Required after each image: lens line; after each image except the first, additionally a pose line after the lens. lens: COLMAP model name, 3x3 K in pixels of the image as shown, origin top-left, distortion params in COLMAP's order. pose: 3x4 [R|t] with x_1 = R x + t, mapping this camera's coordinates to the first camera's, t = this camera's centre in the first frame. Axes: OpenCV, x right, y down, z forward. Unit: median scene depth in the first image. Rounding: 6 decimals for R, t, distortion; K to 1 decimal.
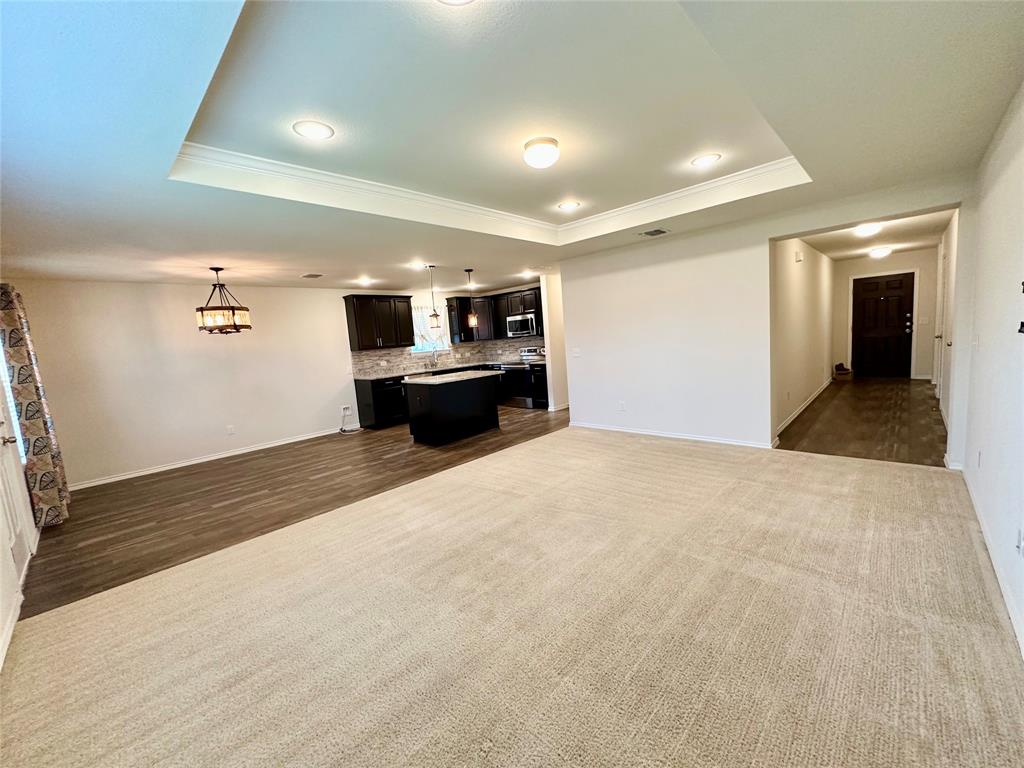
lens RADIAL K [[412.5, 0, 512.0], [0, 412.5, 384.0], [0, 0, 1]] dist [-0.000801, -0.000308]
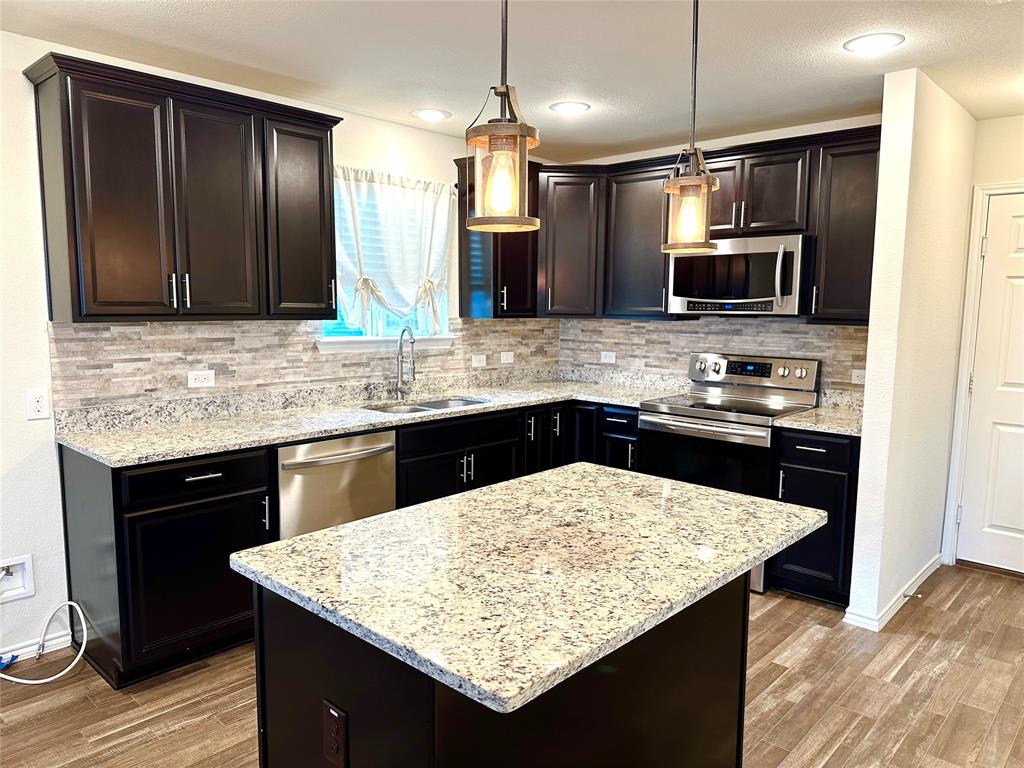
lens RADIAL K [[719.0, 0, 516.4], [0, 719.0, 389.6], [0, 0, 1]] dist [0.155757, -0.281767]
pose [[0.996177, 0.083620, 0.025301, -0.126175], [-0.083755, 0.996477, 0.004339, -0.057662], [-0.024849, -0.006441, 0.999670, 0.525368]]
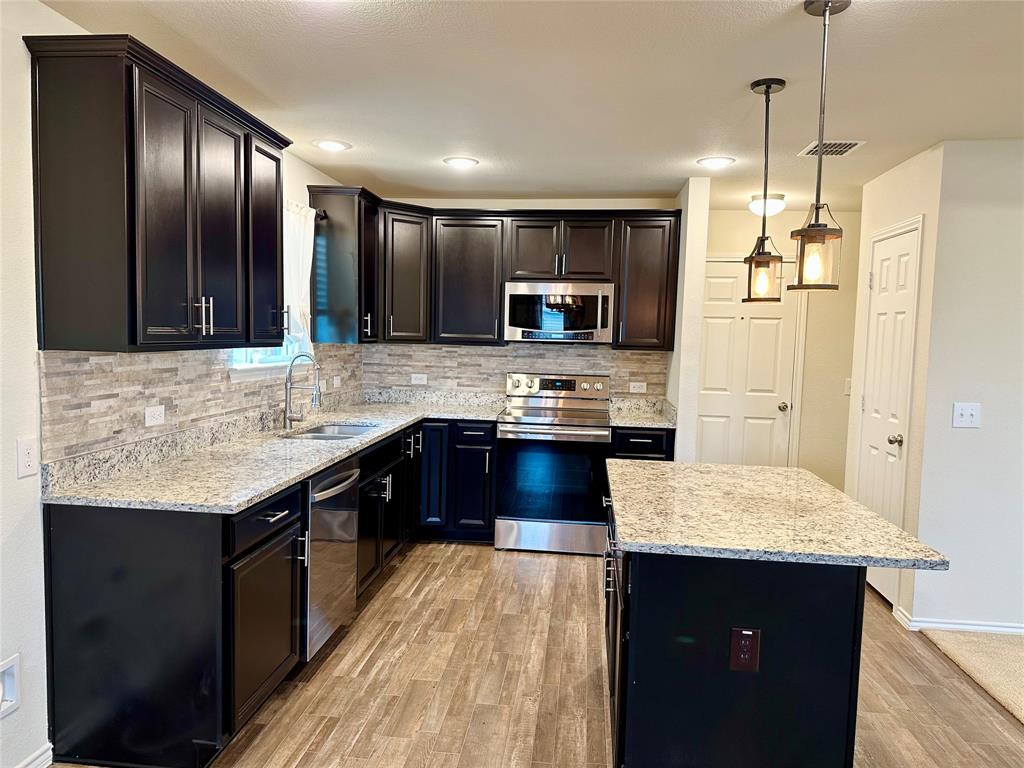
lens RADIAL K [[719.0, 0, 516.4], [0, 719.0, 389.6], [0, 0, 1]] dist [0.155757, -0.281767]
pose [[0.785140, 0.047562, 0.617489, -0.379441], [-0.015144, 0.998223, -0.057631, -0.041636], [-0.619133, 0.035897, 0.784465, 0.554030]]
